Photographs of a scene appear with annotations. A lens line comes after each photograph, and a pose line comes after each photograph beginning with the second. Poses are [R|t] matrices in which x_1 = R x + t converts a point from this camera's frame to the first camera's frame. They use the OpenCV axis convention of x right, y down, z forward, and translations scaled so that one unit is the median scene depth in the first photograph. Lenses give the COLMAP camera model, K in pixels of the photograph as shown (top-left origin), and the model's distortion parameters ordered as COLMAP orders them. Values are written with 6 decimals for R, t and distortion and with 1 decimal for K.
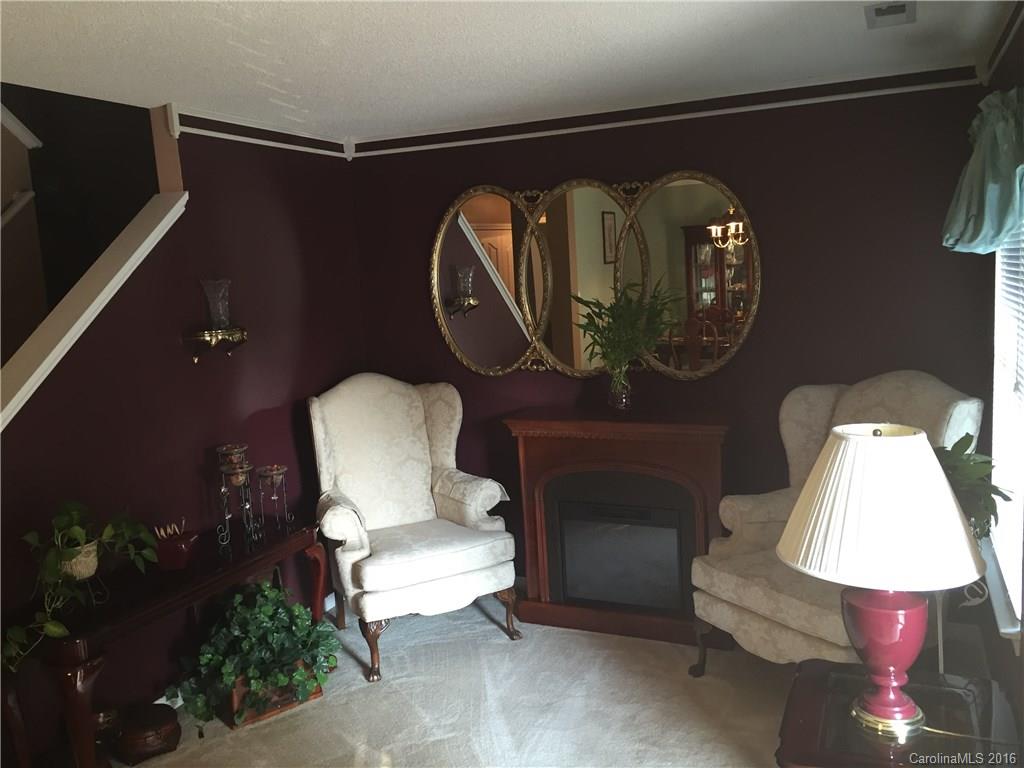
lens RADIAL K [[885.0, 0, 513.2], [0, 885.0, 382.3], [0, 0, 1]] dist [0.081831, -0.082260]
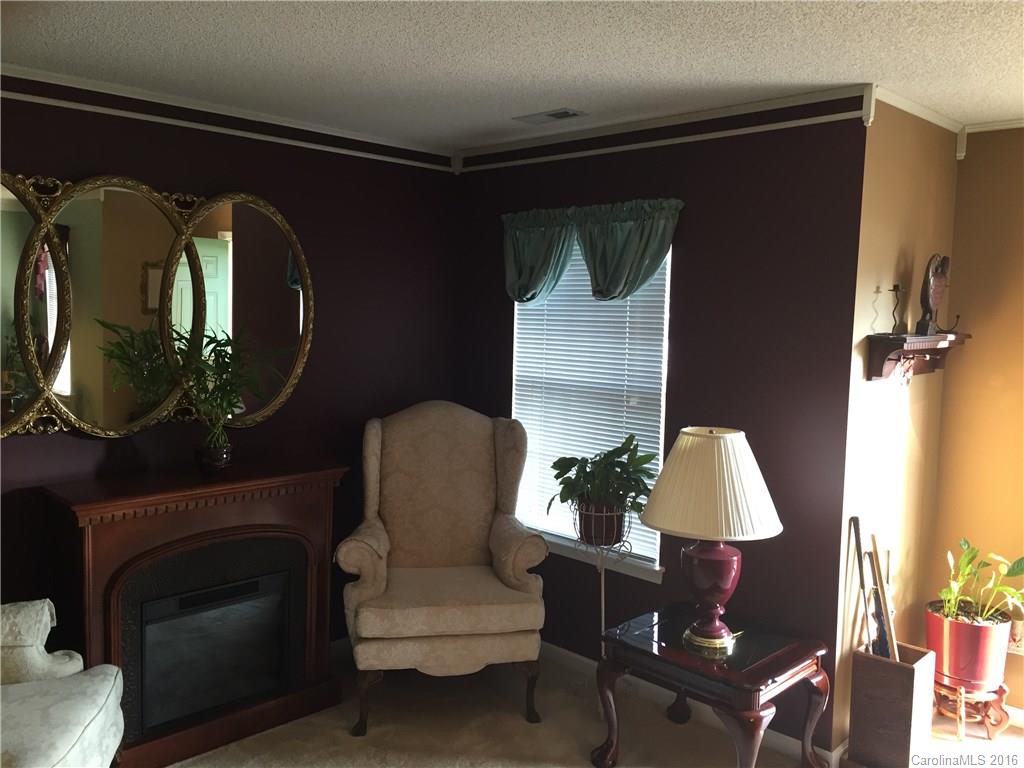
lens RADIAL K [[885.0, 0, 513.0], [0, 885.0, 384.1], [0, 0, 1]] dist [0.081831, -0.082260]
pose [[0.355187, -0.028132, 0.934372, -0.599367], [0.080715, 0.996737, -0.000673, -0.025860], [-0.931304, 0.075657, 0.356299, 0.478184]]
